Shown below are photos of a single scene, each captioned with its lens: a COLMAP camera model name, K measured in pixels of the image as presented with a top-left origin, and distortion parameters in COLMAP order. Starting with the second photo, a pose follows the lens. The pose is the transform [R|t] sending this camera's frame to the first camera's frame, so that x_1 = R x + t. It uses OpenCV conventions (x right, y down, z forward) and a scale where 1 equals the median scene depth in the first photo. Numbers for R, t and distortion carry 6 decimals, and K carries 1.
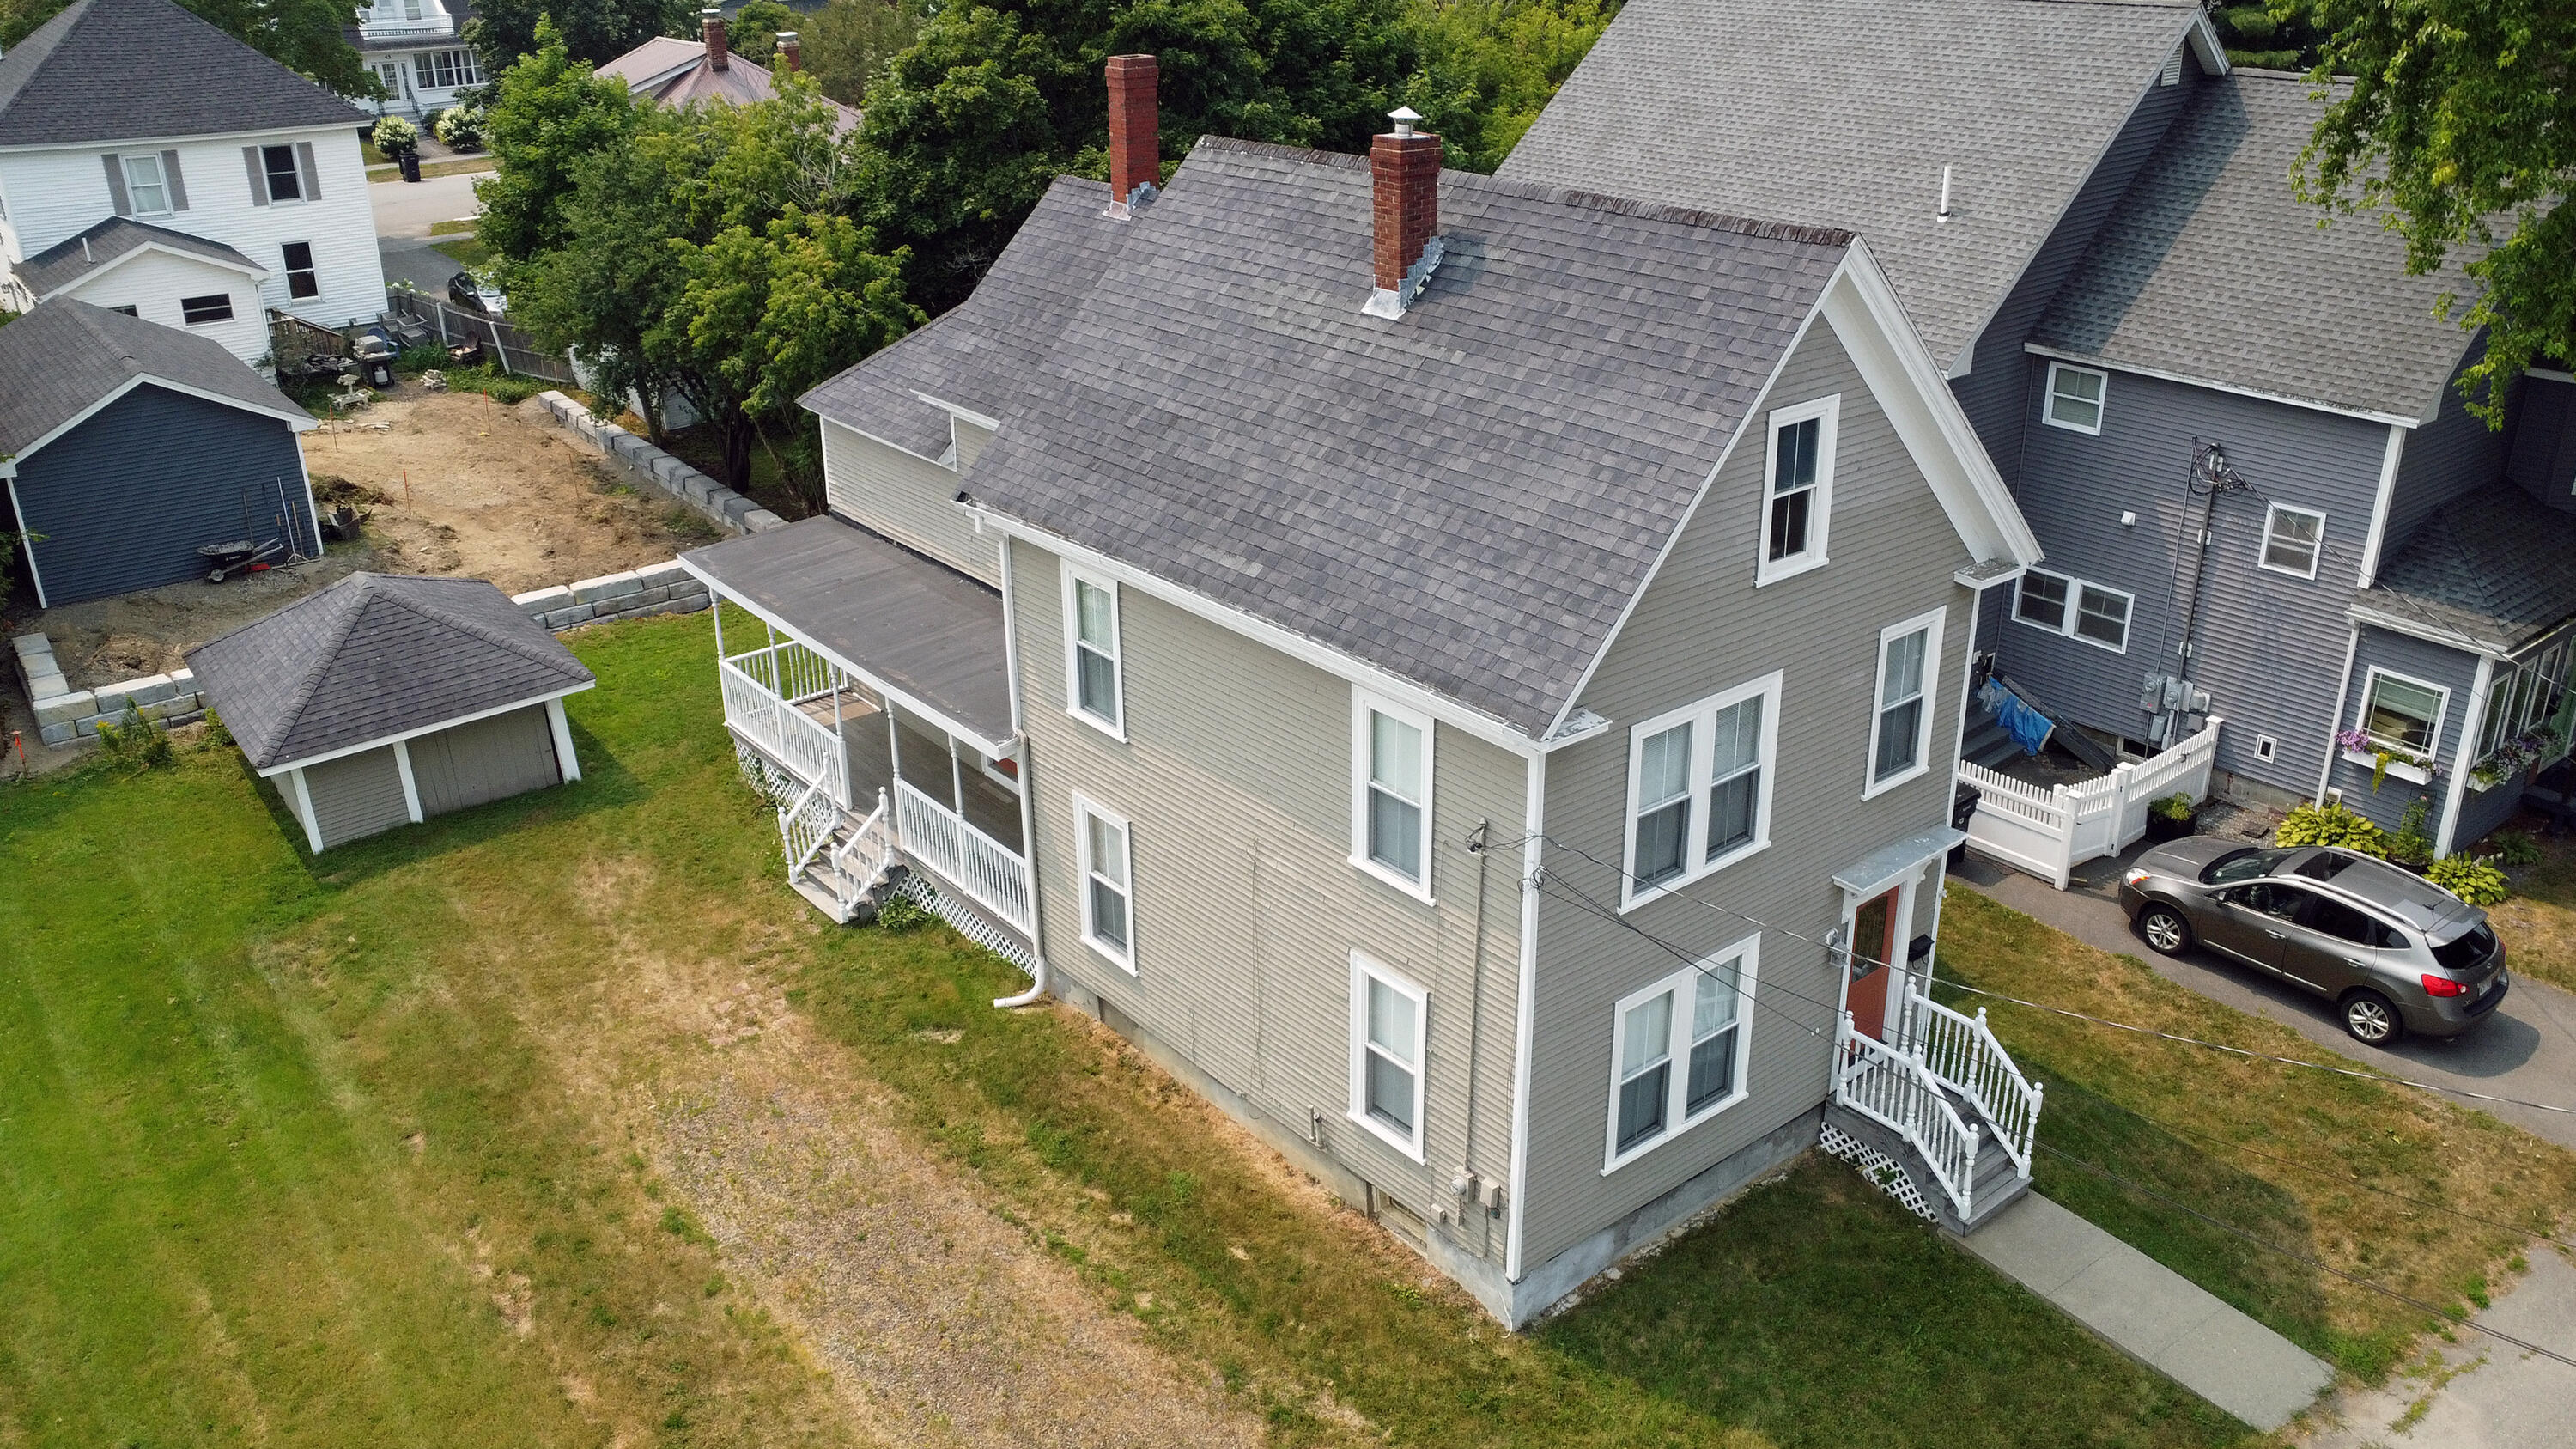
lens RADIAL K [[2031.2, 0, 1288.0], [0, 2031.2, 724.5], [0, 0, 1]] dist [-0.114972, 0.155753]
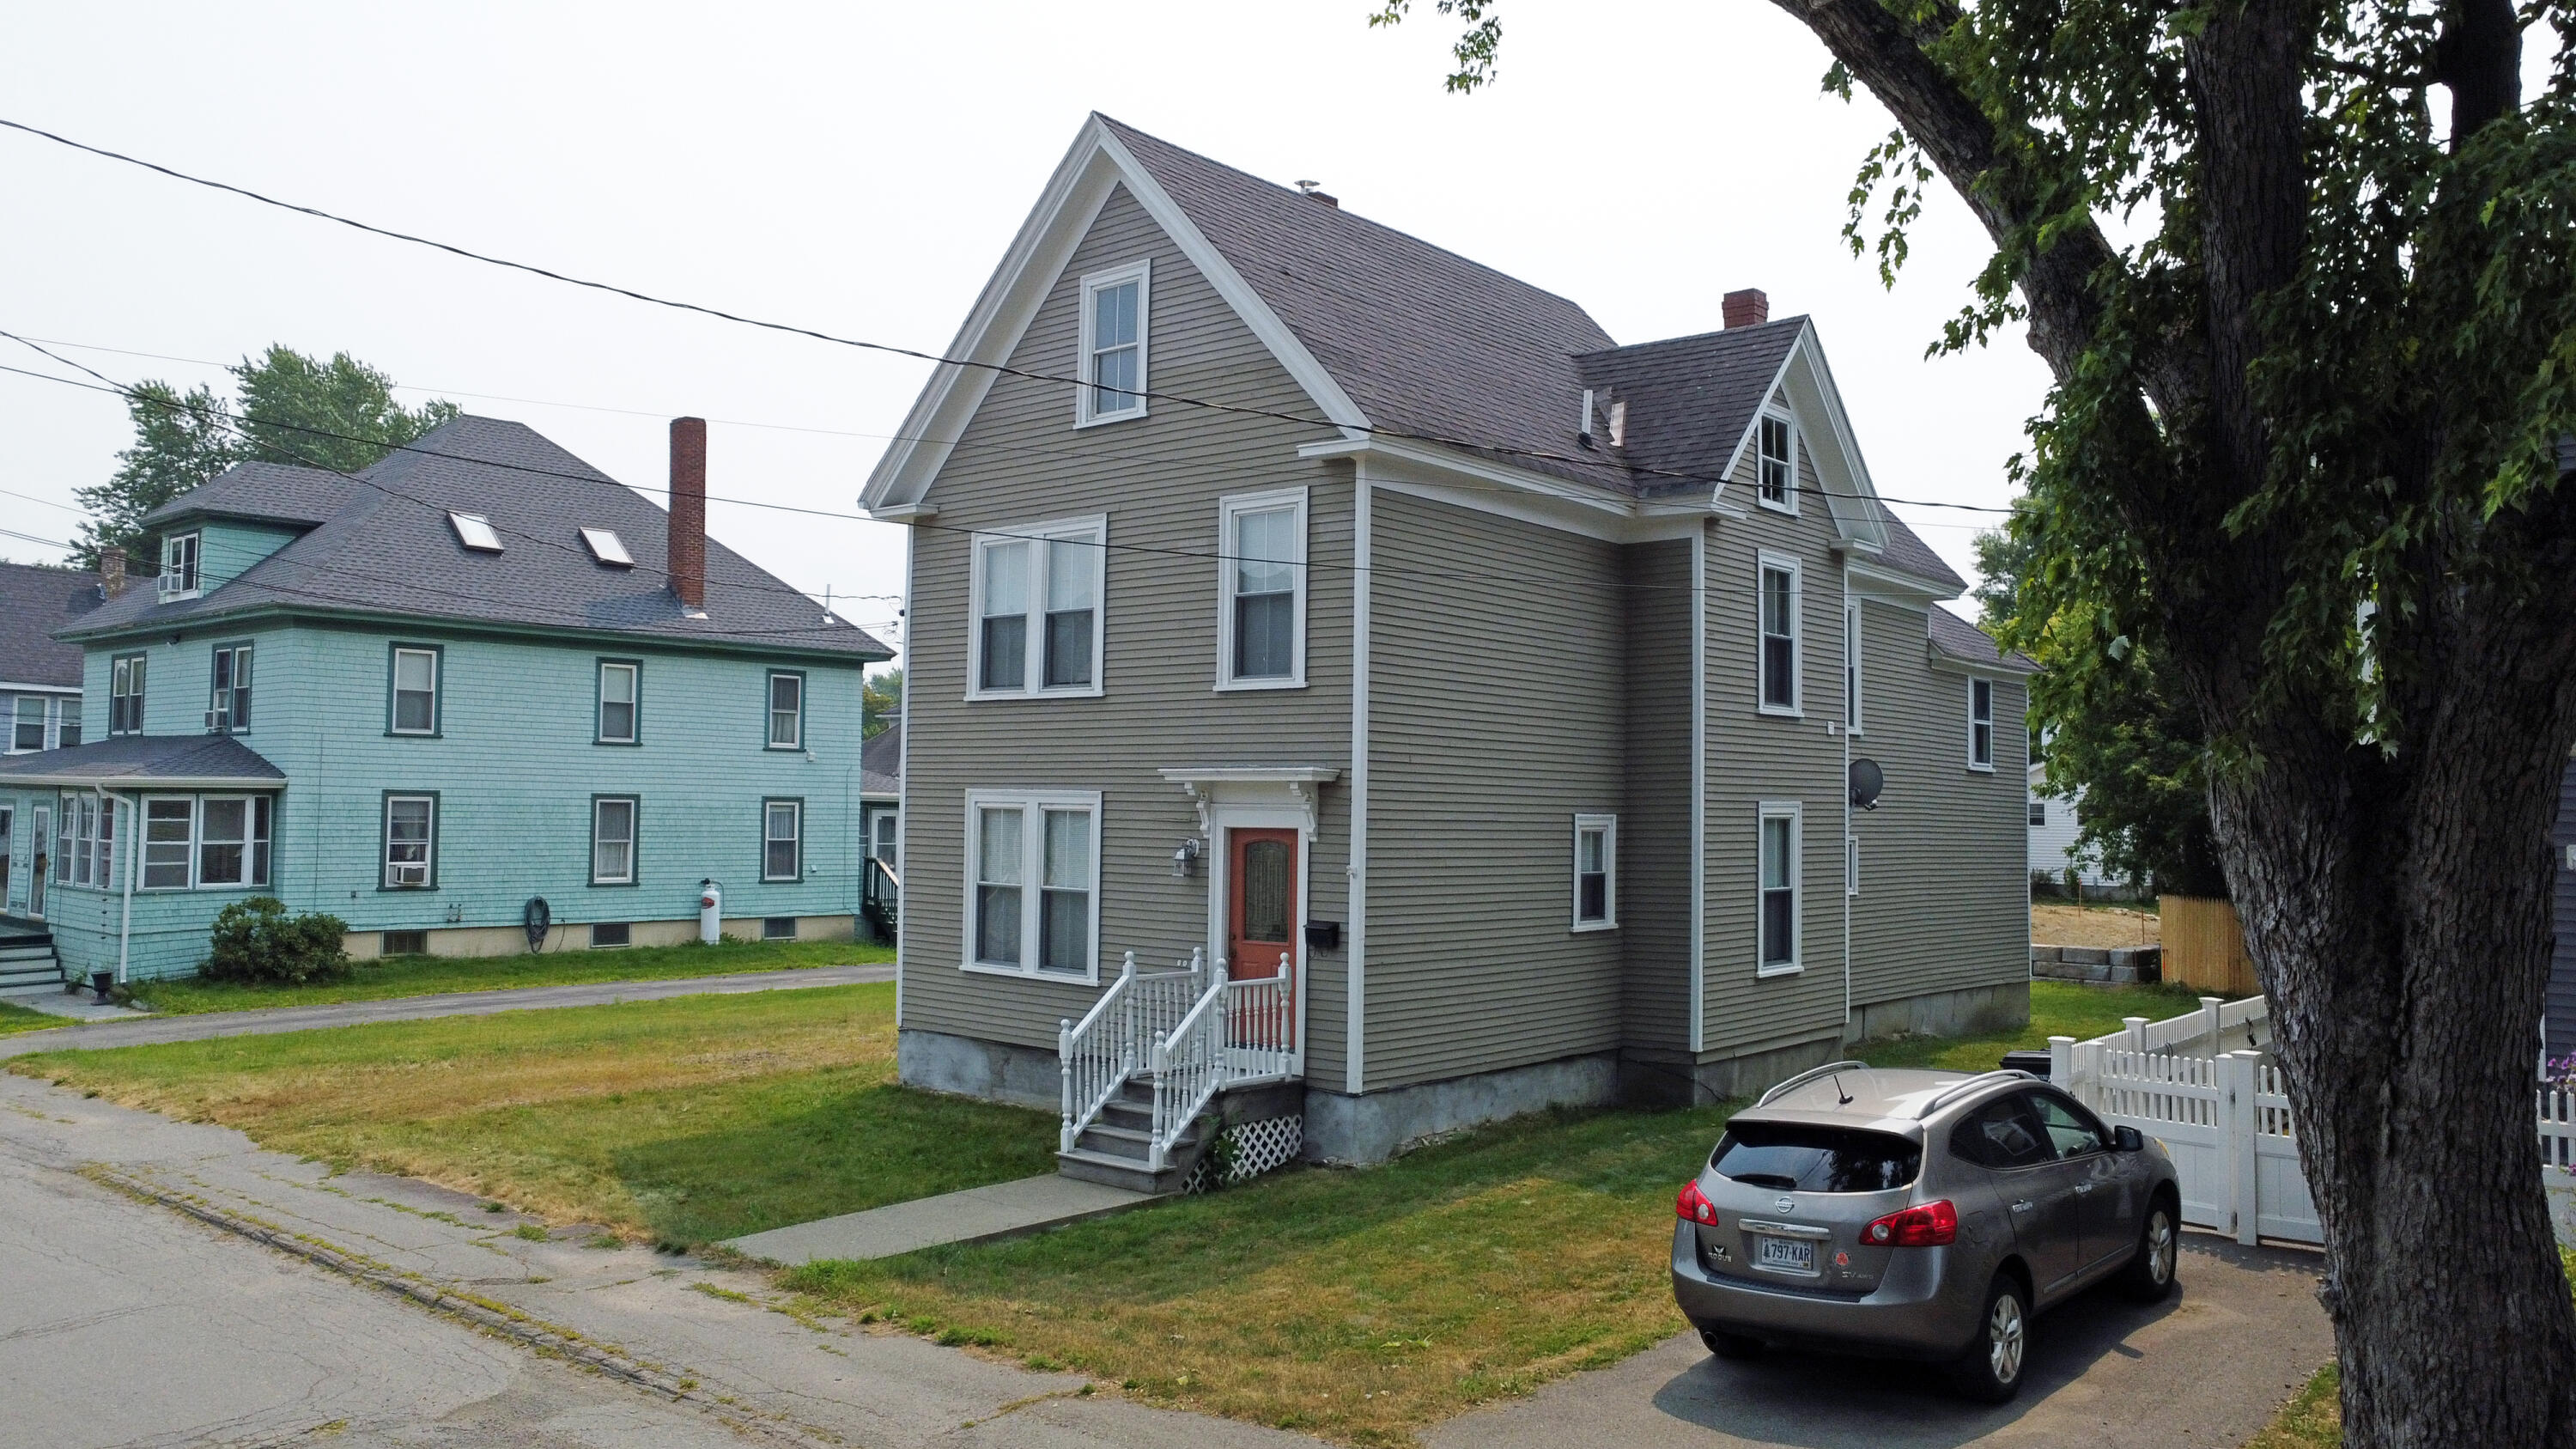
lens RADIAL K [[1906.6, 0, 1267.7], [0, 1906.6, 717.6], [0, 0, 1]] dist [-0.106542, 0.124092]
pose [[0.142495, -0.030984, -0.989310, 1.112510], [-0.405570, 0.909923, -0.086914, 0.111455], [0.902889, 0.413619, 0.117094, 0.883490]]
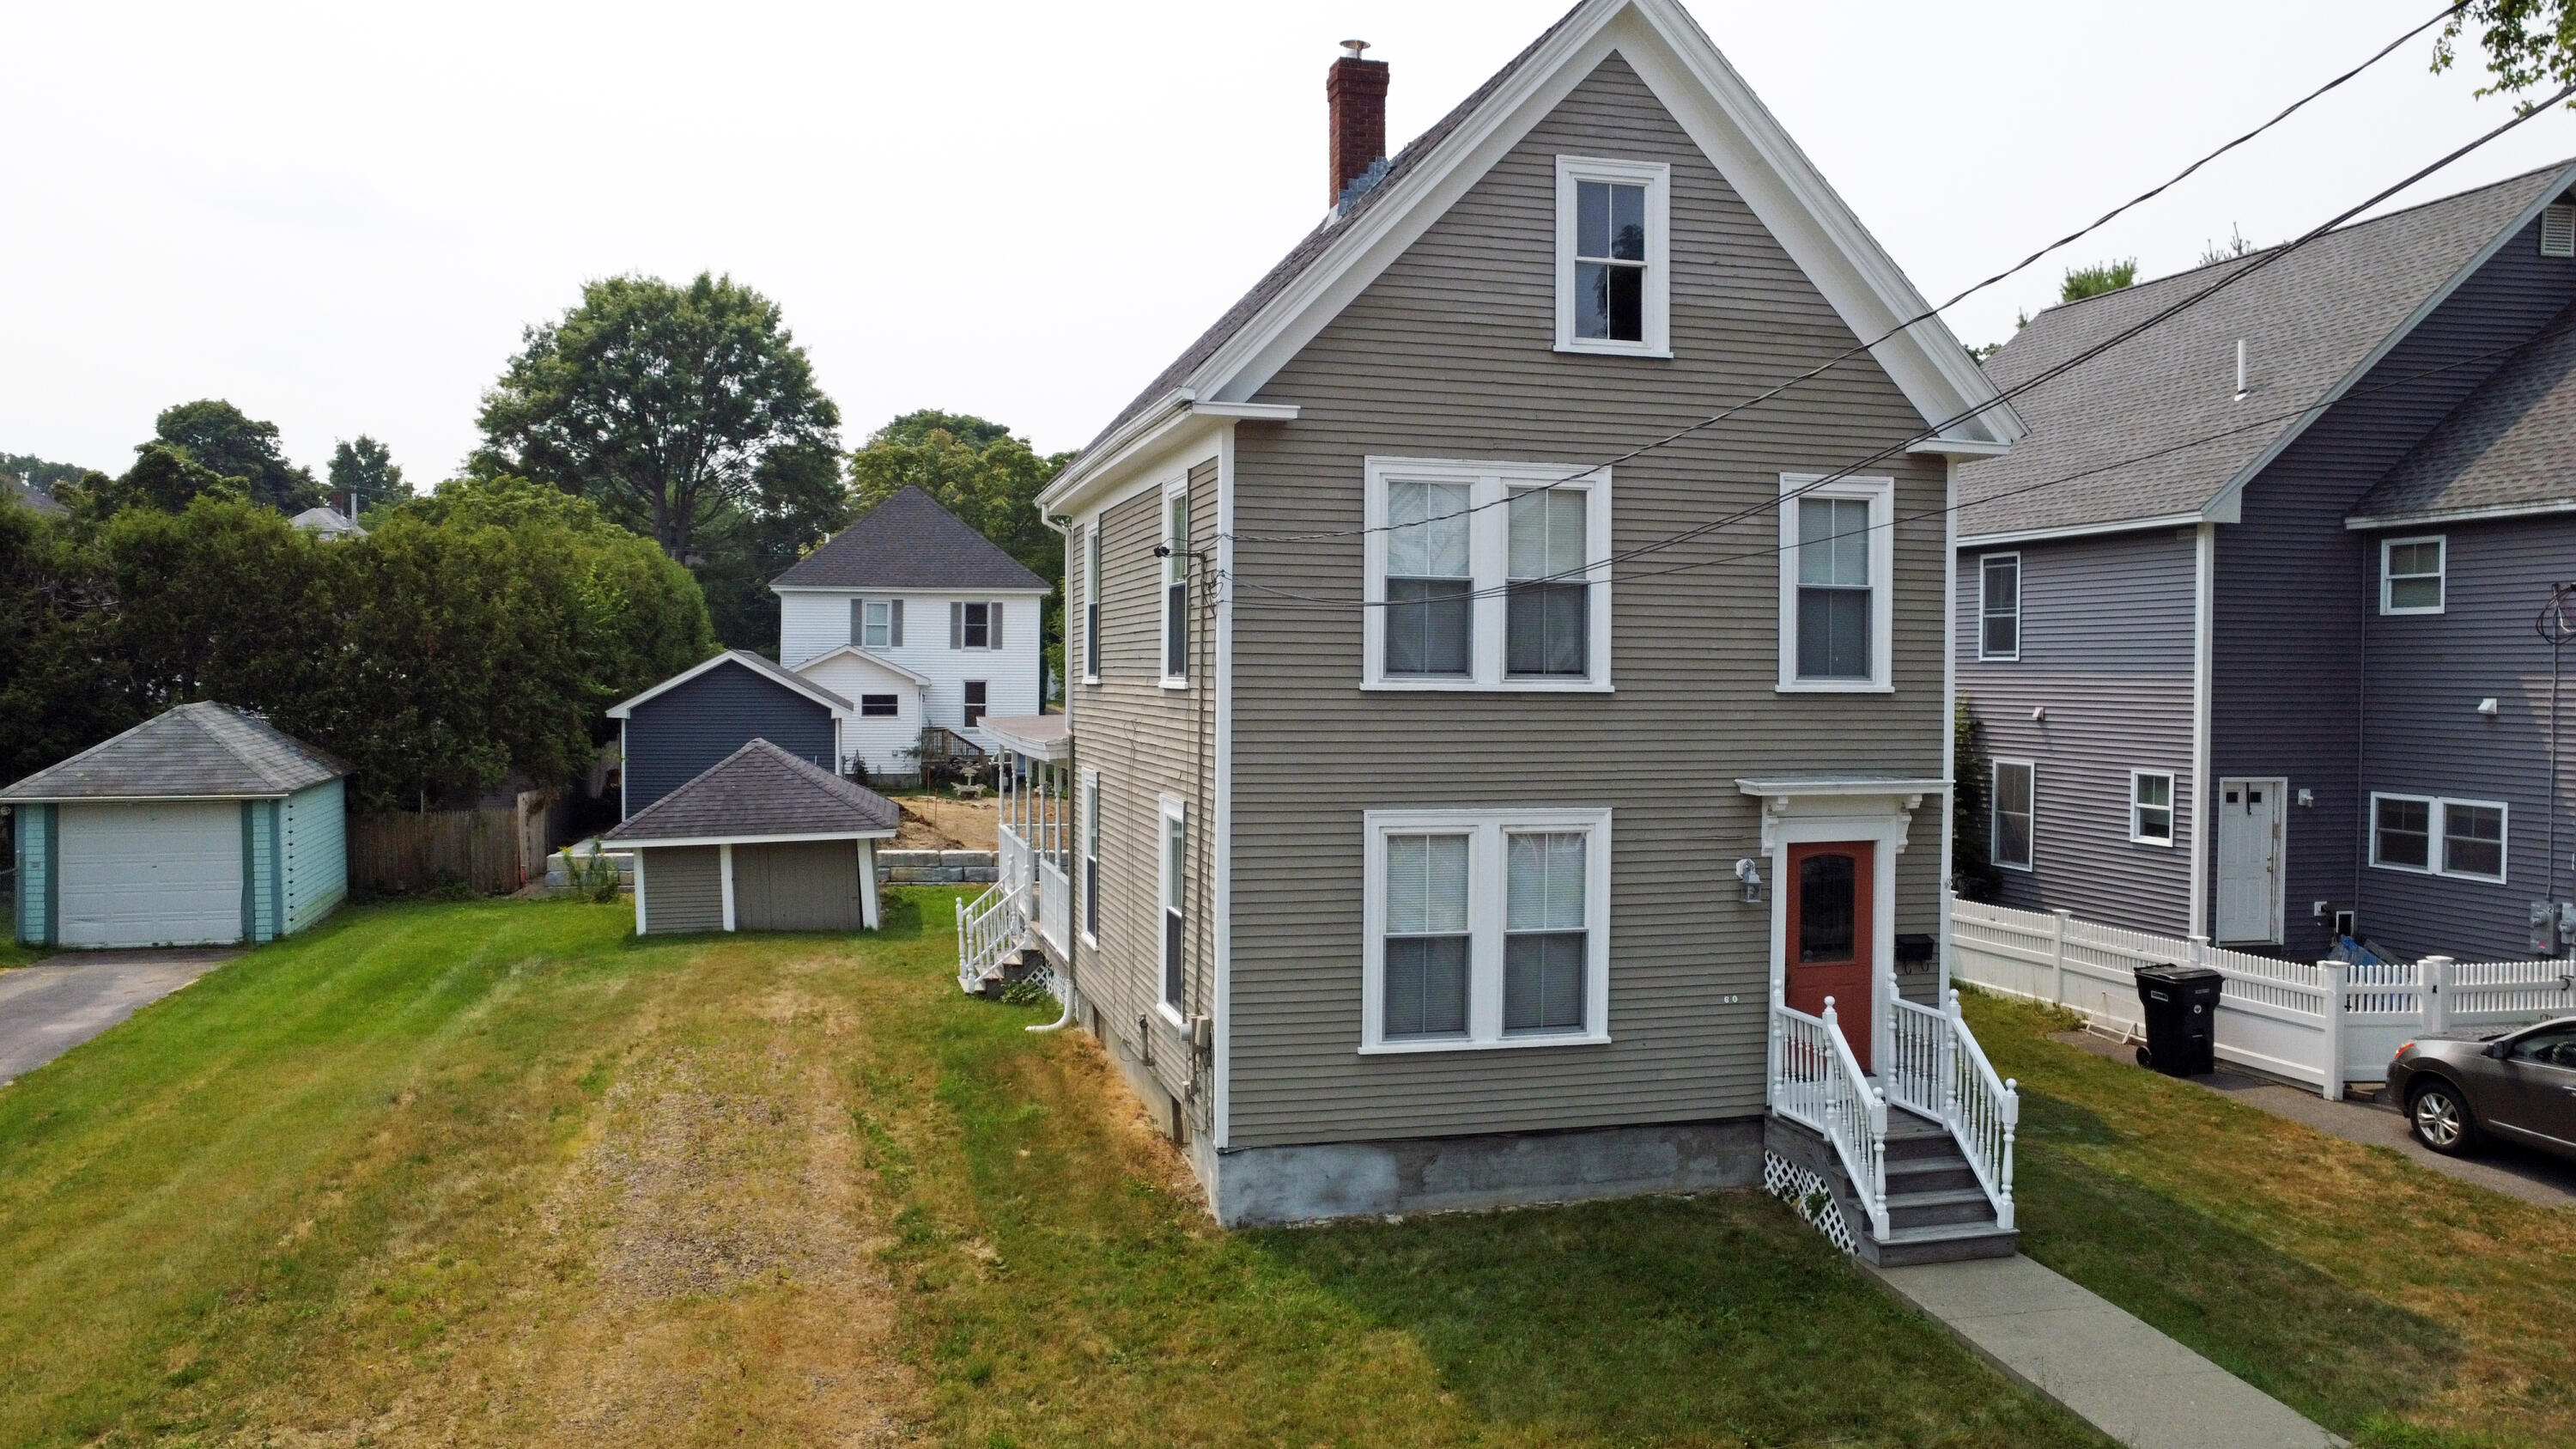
lens RADIAL K [[1906.6, 0, 1267.7], [0, 1906.6, 717.6], [0, 0, 1]] dist [-0.106542, 0.124092]
pose [[0.903006, 0.029965, -0.428581, 0.412632], [-0.187477, 0.925059, -0.330331, 0.330257], [0.386564, 0.378640, 0.840952, 0.255750]]
